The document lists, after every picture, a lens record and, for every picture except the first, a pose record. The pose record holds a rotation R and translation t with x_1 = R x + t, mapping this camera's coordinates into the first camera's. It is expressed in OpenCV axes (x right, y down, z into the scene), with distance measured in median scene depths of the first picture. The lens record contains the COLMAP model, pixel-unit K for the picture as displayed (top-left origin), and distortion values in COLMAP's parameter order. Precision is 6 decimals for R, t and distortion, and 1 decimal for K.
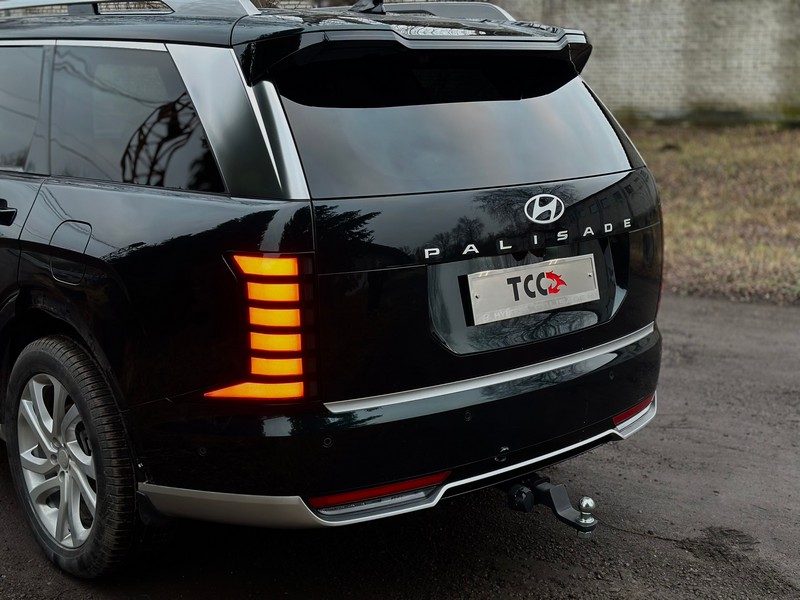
lens RADIAL K [[1094.2, 0, 400.0], [0, 1094.2, 300.0], [0, 0, 1]] dist [0.134877, -0.115133]
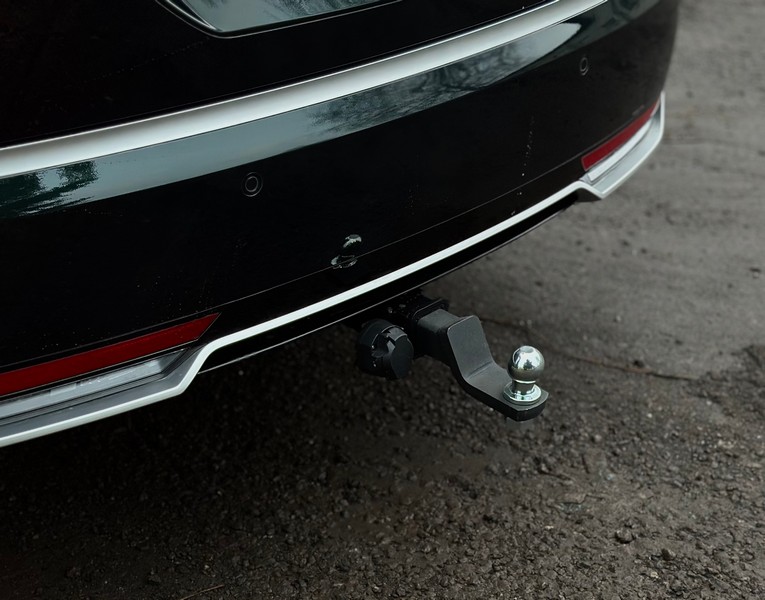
lens RADIAL K [[1446.9, 0, 379.9], [0, 1446.9, 365.5], [0, 0, 1]] dist [0.170652, -0.182030]
pose [[0.996352, -0.037823, 0.076501, 0.058672], [0.014146, 0.957218, 0.289023, 0.011309], [-0.084160, -0.286887, 0.954261, 0.403682]]
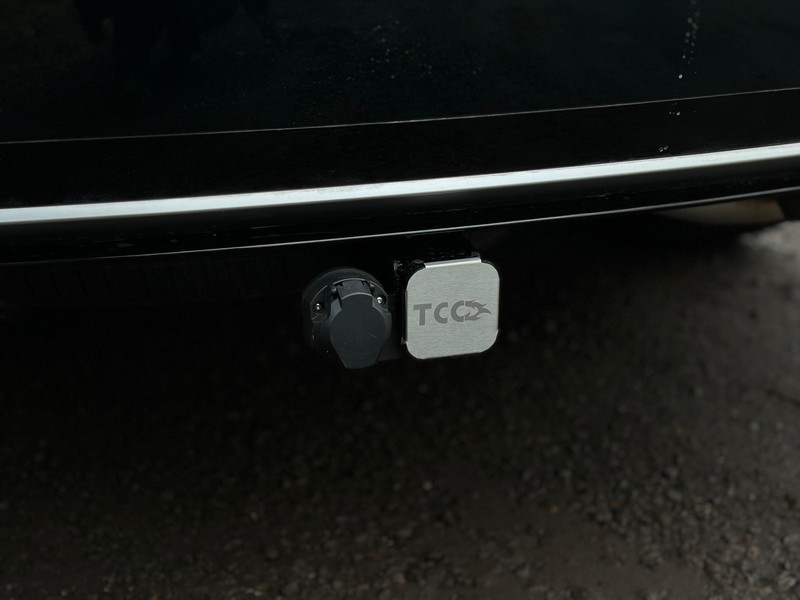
lens RADIAL K [[1117.0, 0, 400.0], [0, 1117.0, 300.0], [0, 0, 1]] dist [0.191136, -0.423587]
pose [[0.908131, 0.142289, -0.393766, 0.219603], [-0.079122, 0.981858, 0.172323, 0.121607], [0.411142, -0.125336, 0.902914, 0.724876]]
